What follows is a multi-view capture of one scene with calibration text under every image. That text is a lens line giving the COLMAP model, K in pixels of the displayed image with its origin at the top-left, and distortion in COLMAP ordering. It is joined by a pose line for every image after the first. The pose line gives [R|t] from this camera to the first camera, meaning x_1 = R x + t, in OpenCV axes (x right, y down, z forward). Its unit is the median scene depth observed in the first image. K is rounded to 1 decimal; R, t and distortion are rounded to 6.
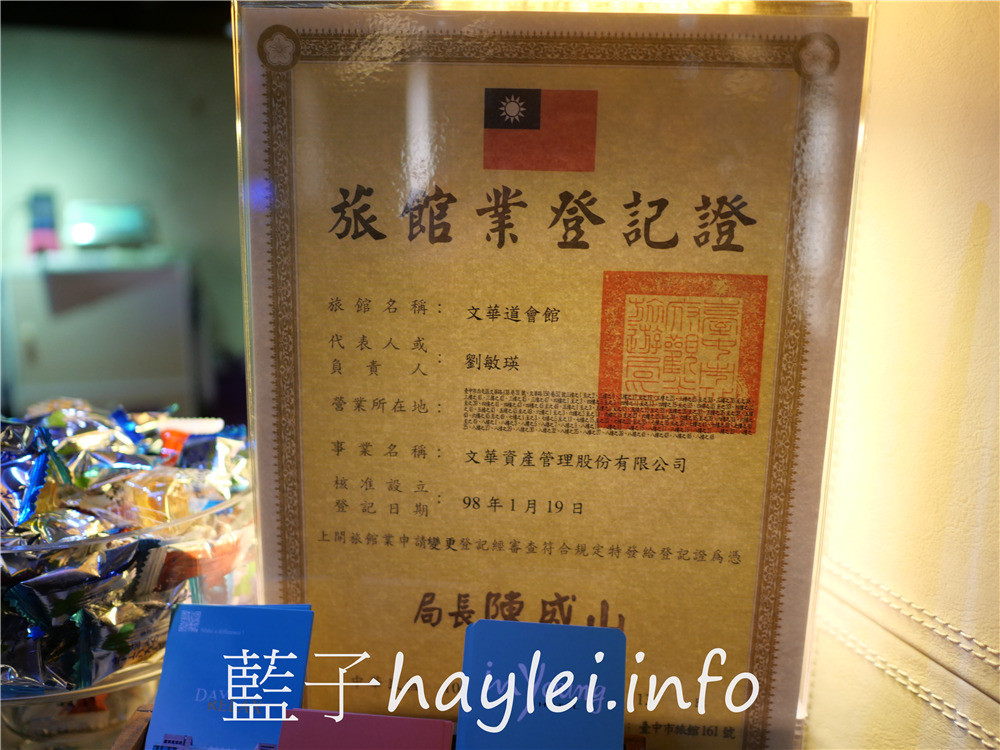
lens RADIAL K [[883.4, 0, 499.4], [0, 883.4, 380.1], [0, 0, 1]] dist [-0.022617, -0.009199]
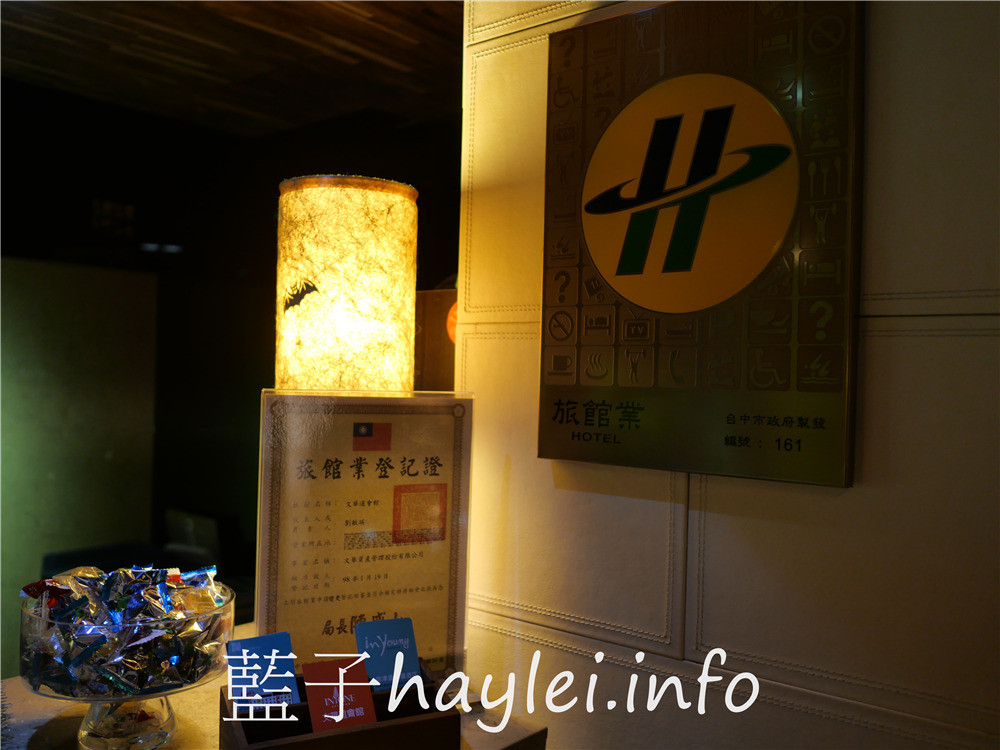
lens RADIAL K [[883.4, 0, 499.0], [0, 883.4, 374.9], [0, 0, 1]] dist [-0.022617, -0.009199]
pose [[0.838901, -0.000308, 0.544284, -1.080886], [0.096010, 0.984403, -0.147421, -0.024420], [-0.535749, 0.175929, 0.825846, -1.478840]]
